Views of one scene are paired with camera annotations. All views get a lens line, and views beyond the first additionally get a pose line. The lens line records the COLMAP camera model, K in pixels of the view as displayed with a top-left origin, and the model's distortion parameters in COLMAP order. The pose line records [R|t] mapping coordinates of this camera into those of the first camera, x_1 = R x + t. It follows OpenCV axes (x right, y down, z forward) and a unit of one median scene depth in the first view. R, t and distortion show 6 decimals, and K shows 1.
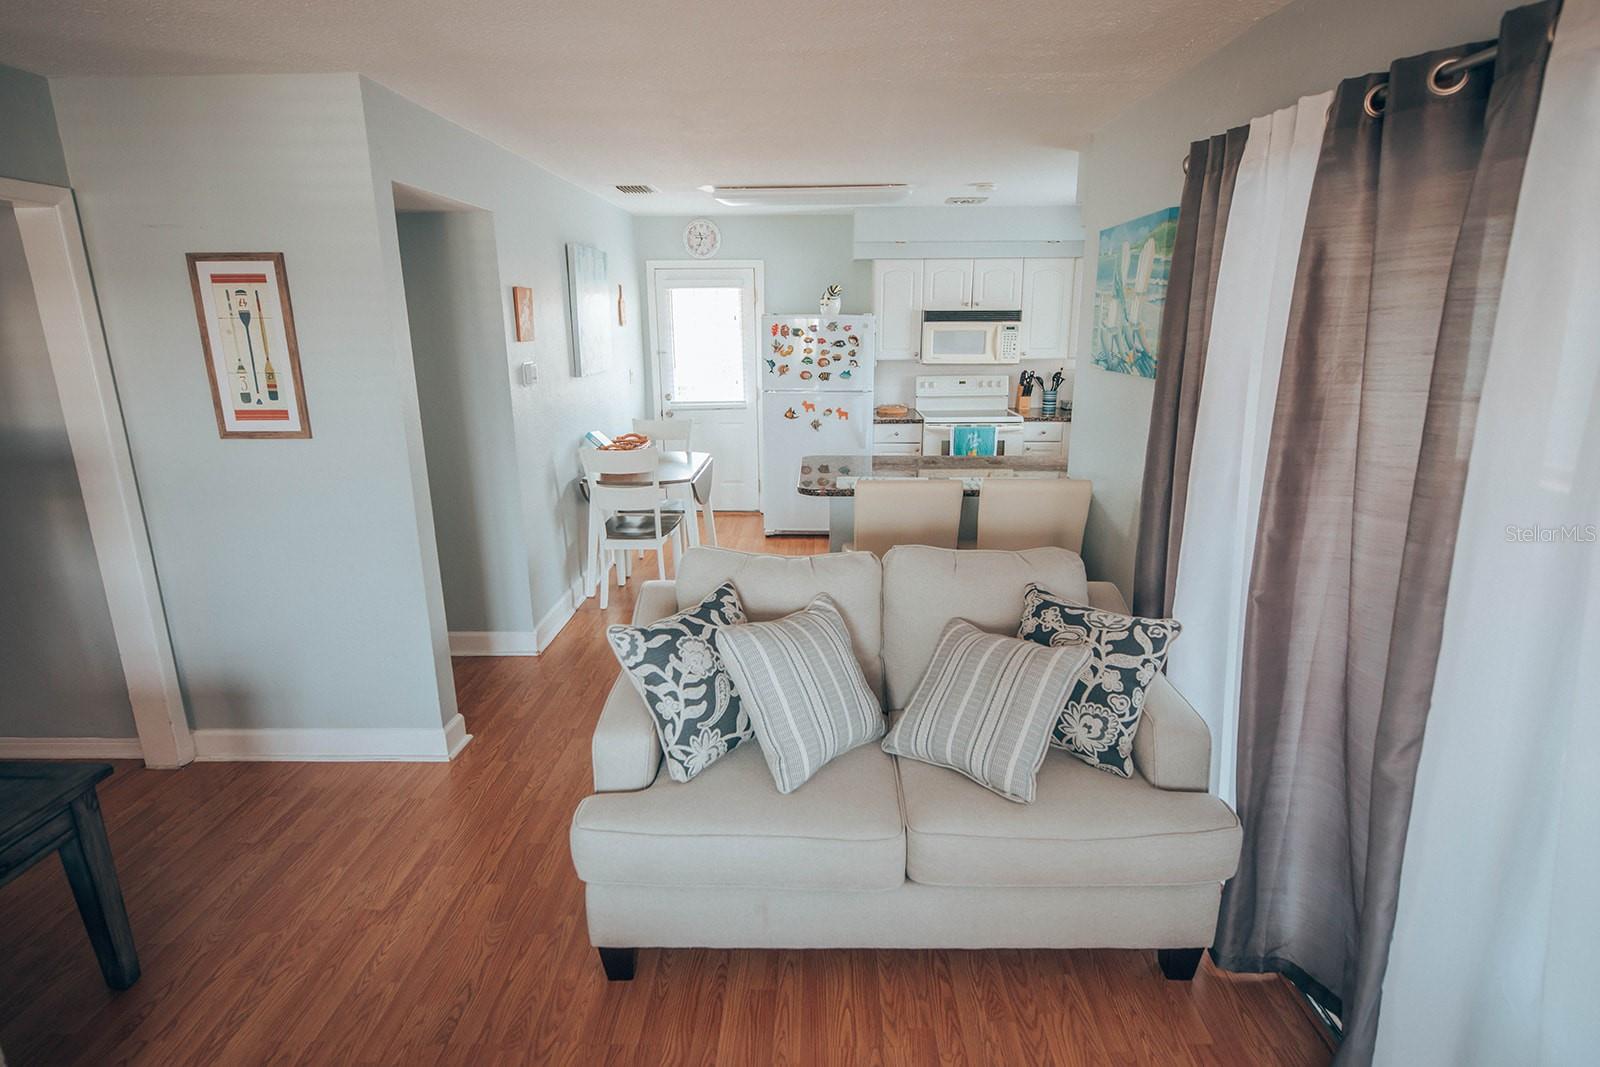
lens RADIAL K [[802.8, 0, 800.0], [0, 802.8, 533.5], [0, 0, 1]] dist [0.002626, 0.000106]
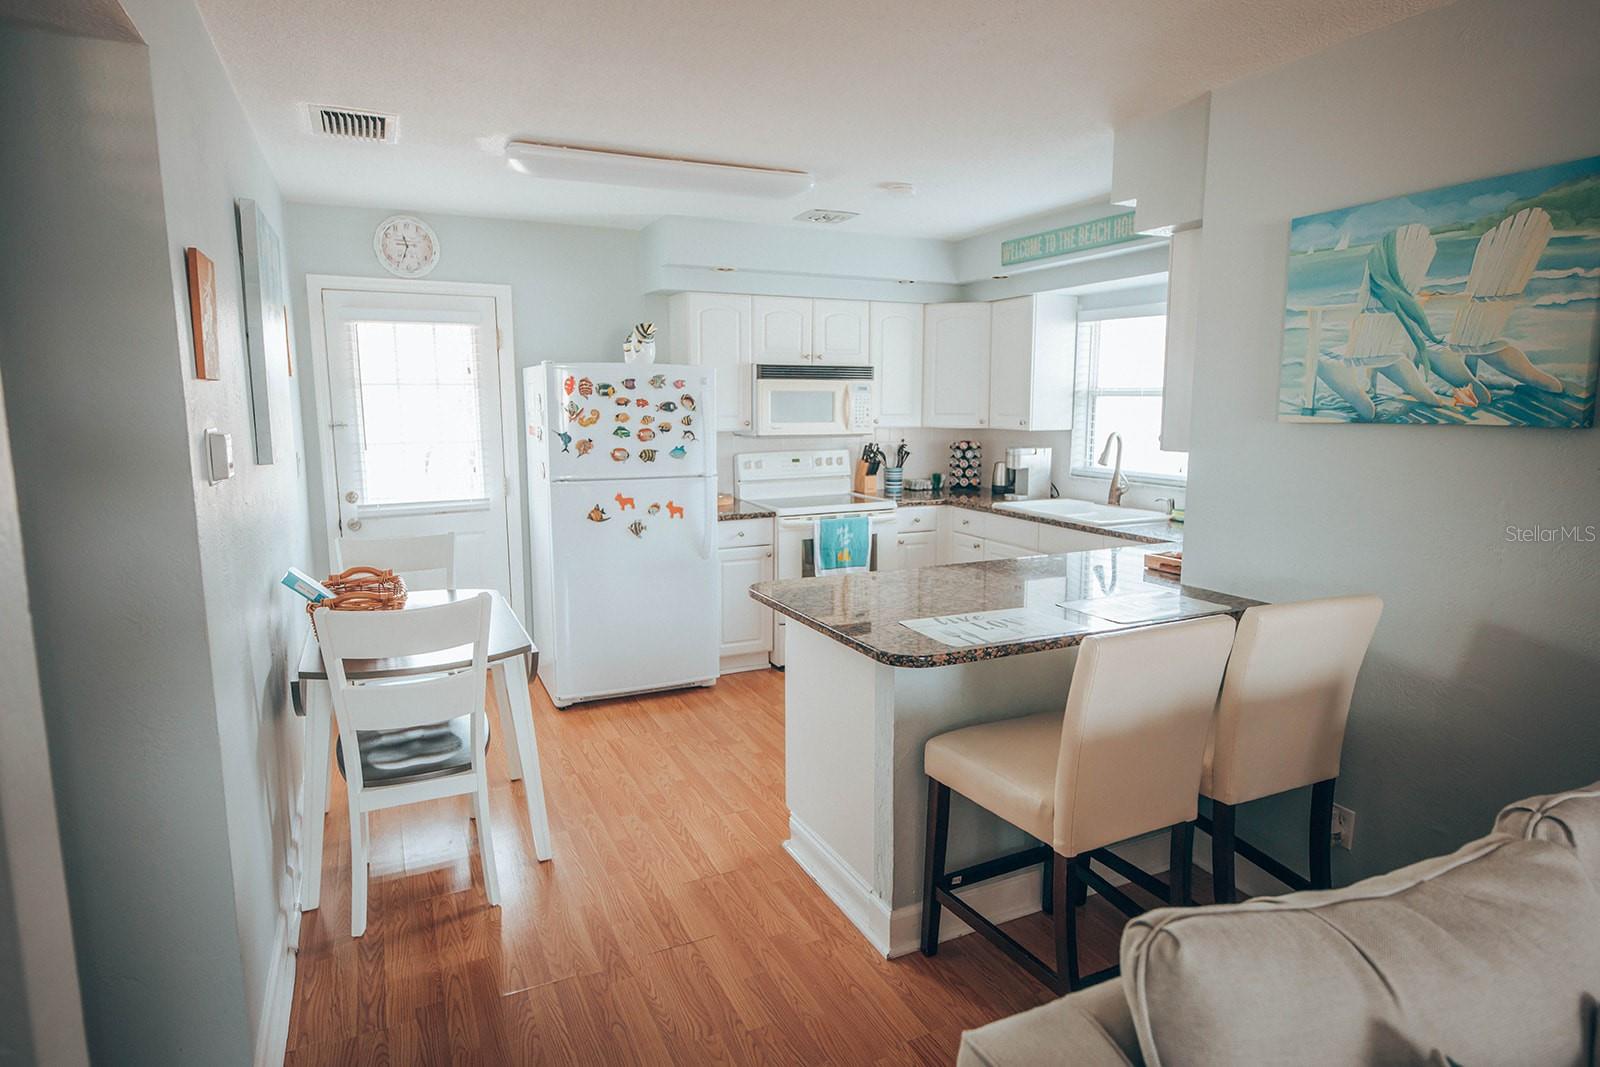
lens RADIAL K [[880.0, 0, 800.0], [0, 880.0, 533.5], [0, 0, 1]] dist [0.000495, -0.000005]
pose [[0.893462, -0.063968, 0.444560, -0.181260], [0.113185, 0.989928, -0.085034, -0.055598], [-0.434643, 0.126293, 0.891704, 0.303637]]
